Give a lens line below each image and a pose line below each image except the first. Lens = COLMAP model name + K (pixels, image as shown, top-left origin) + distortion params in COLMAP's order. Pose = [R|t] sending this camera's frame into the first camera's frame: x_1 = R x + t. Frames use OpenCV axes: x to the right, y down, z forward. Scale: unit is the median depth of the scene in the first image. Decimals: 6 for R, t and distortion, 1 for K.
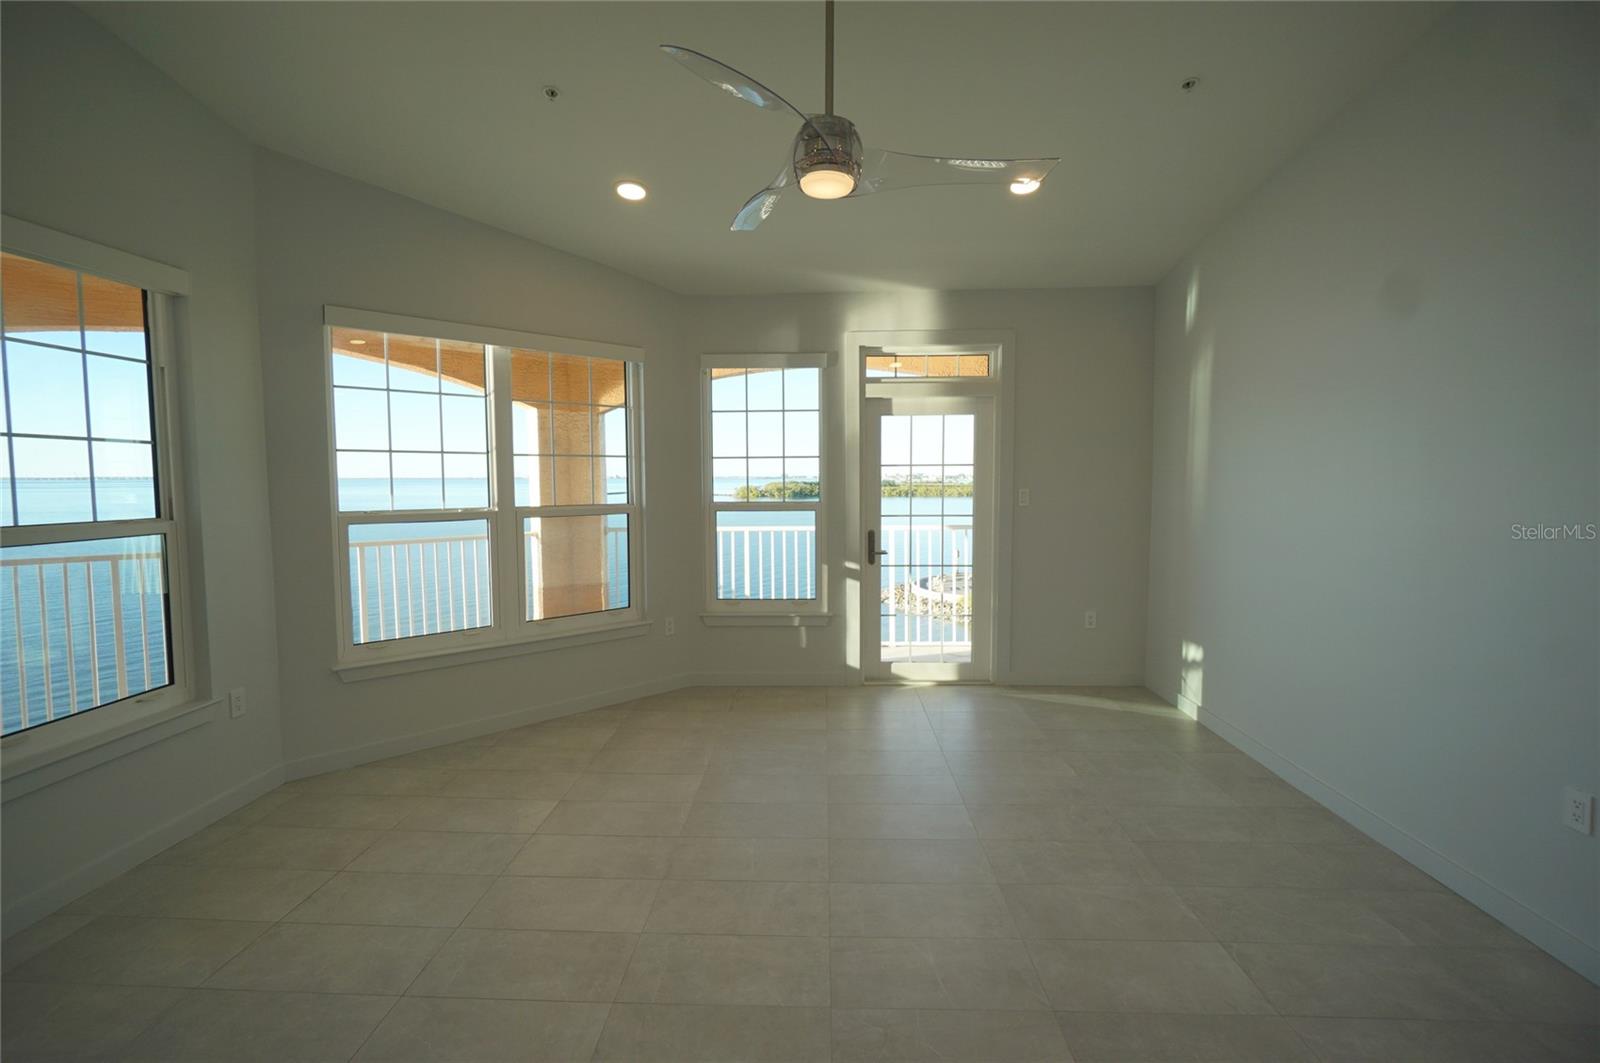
lens RADIAL K [[706.2, 0, 800.0], [0, 706.2, 531.5], [0, 0, 1]] dist [-0.000054, 0.000695]
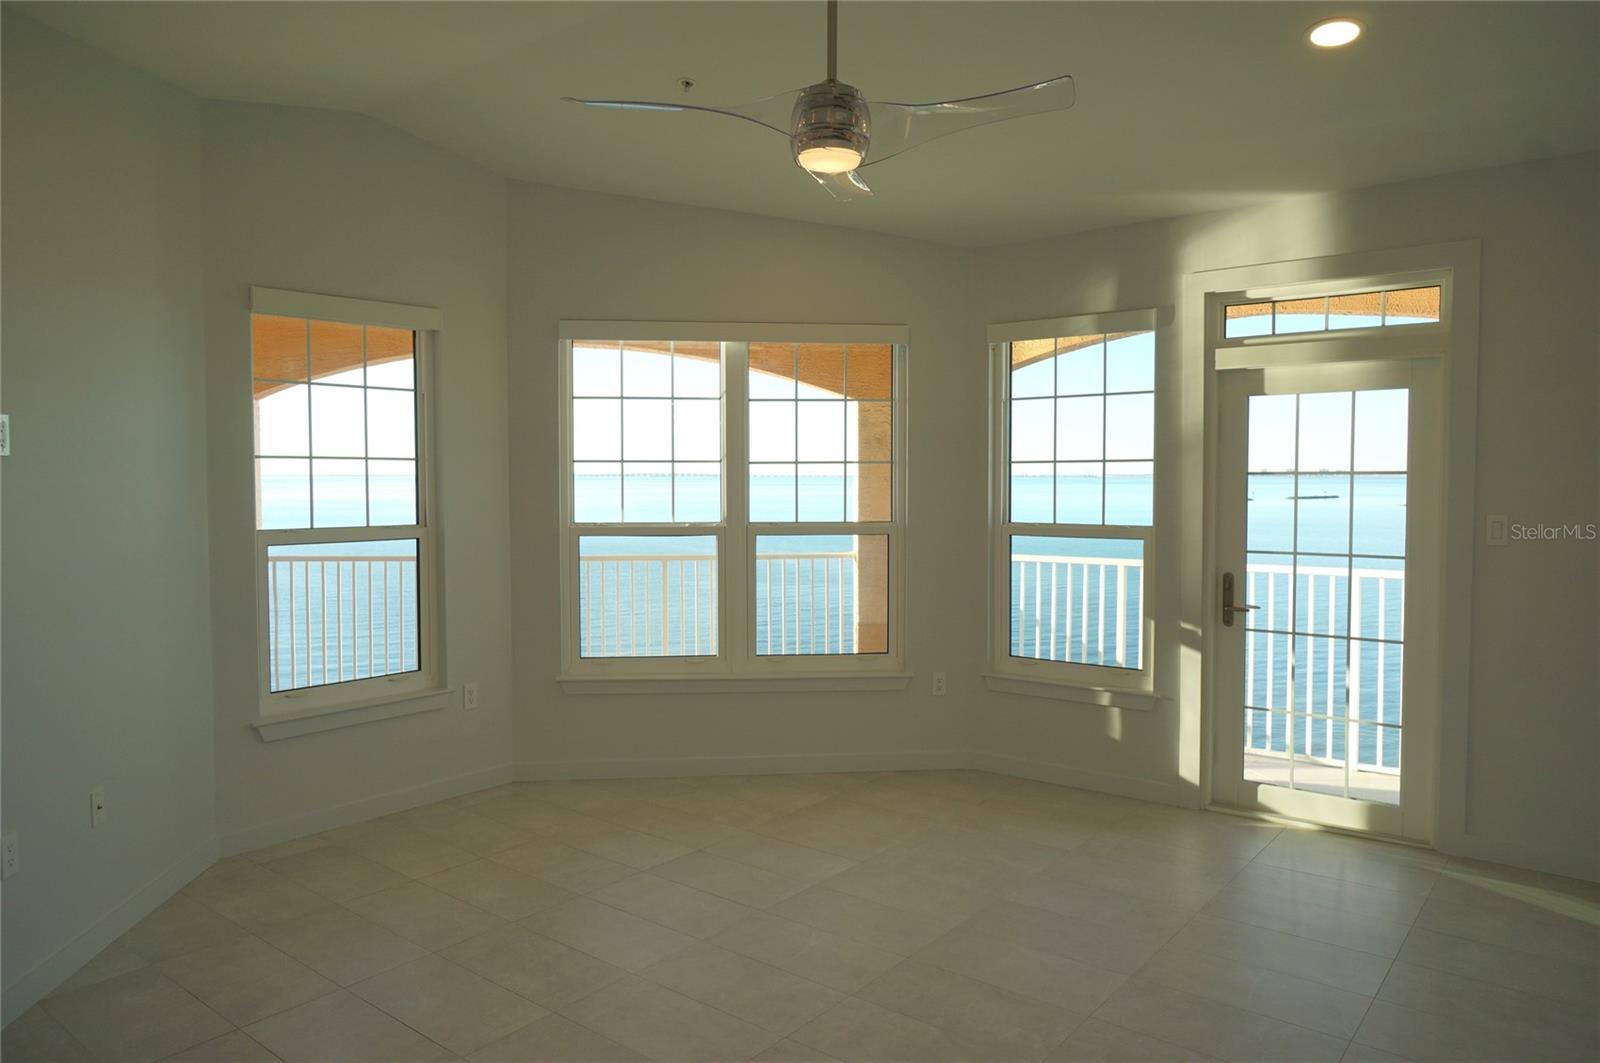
lens RADIAL K [[1077.0, 0, 800.0], [0, 1077.0, 531.5], [0, 0, 1]] dist [0.007703, 0.001538]
pose [[0.808692, 0.032789, -0.587318, 0.440147], [-0.047539, 0.998822, -0.009696, -0.013764], [0.586308, 0.035761, 0.809298, -0.038568]]
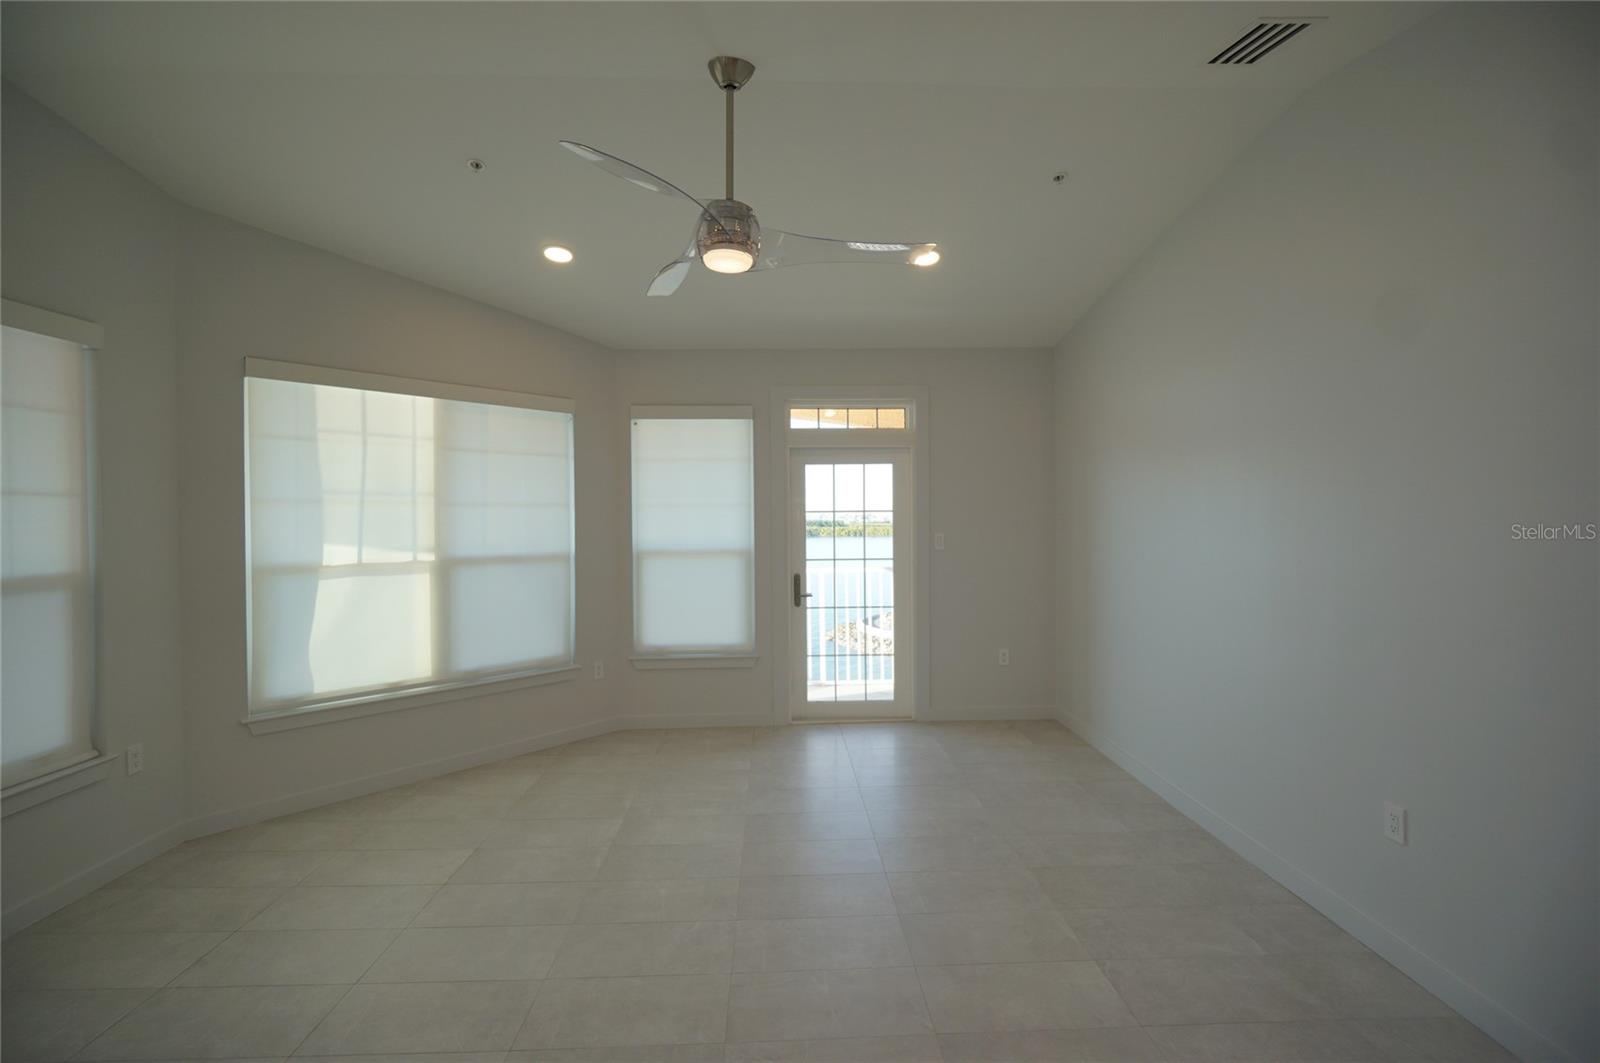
lens RADIAL K [[695.0, 0, 800.0], [0, 695.0, 531.5], [0, 0, 1]] dist [-0.000483, 0.000465]
pose [[0.997356, -0.004277, 0.072546, 0.038381], [0.008430, 0.998336, -0.057044, -0.006491], [-0.072182, 0.057504, 0.995732, -0.029424]]
